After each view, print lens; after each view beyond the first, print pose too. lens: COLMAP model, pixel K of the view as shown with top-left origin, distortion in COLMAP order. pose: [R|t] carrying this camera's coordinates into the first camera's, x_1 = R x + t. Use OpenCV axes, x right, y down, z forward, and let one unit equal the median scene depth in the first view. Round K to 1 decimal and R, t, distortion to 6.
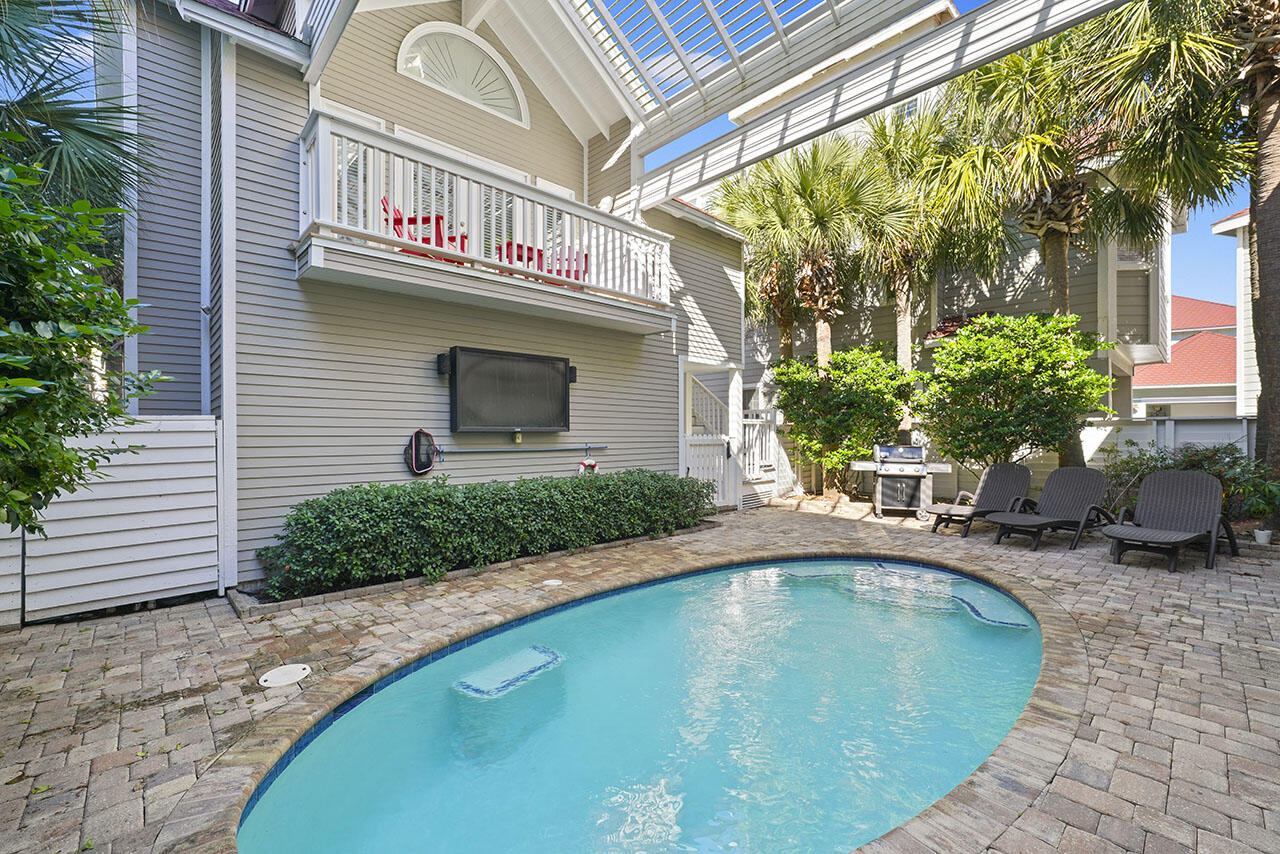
lens RADIAL K [[533.5, 0, 641.6], [0, 533.5, 431.3], [0, 0, 1]] dist [-0.006186, 0.000477]
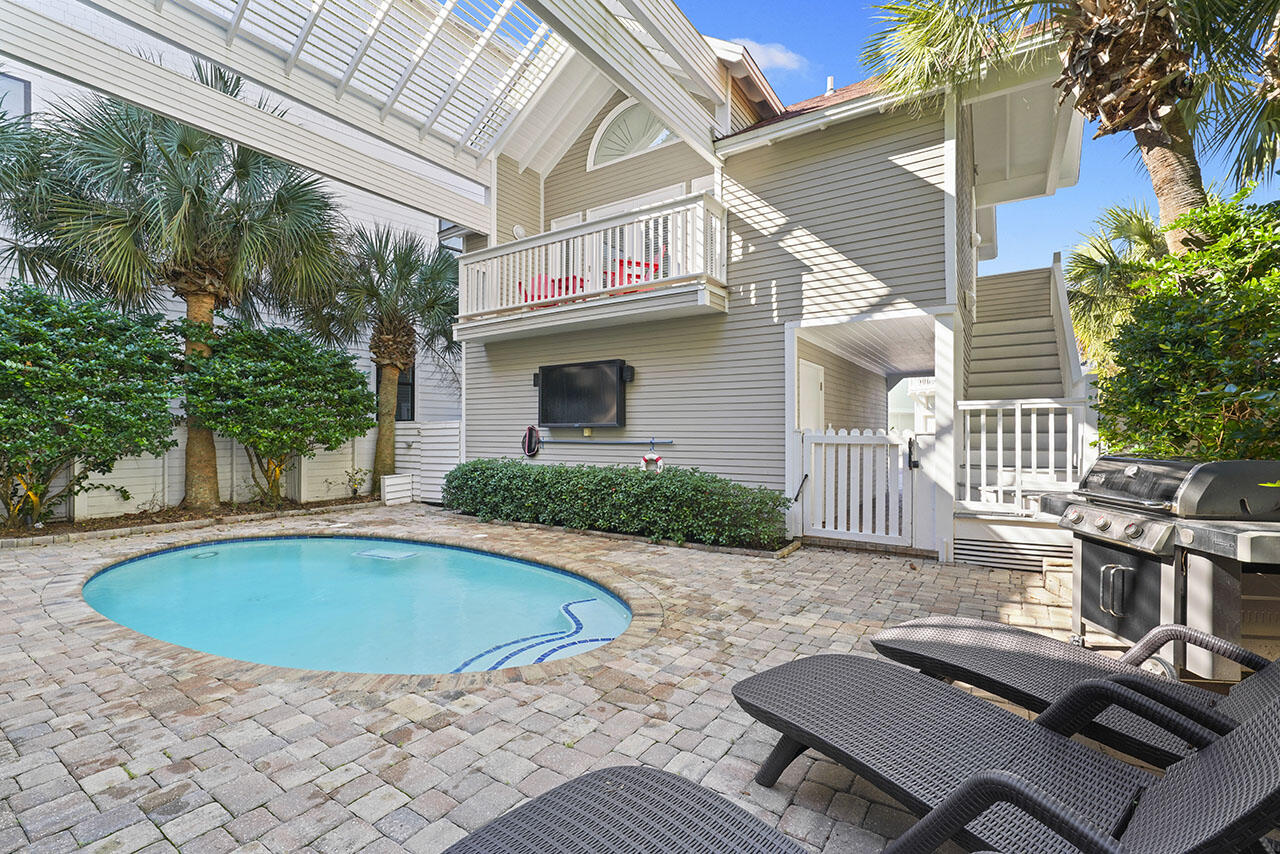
lens RADIAL K [[544.5, 0, 647.0], [0, 544.5, 428.8], [0, 0, 1]] dist [-0.010886, 0.005502]
pose [[0.247925, -0.007024, -0.968754, 1.090104], [0.002483, 0.999975, -0.006615, 0.014449], [0.968776, -0.000765, 0.247936, 0.894556]]
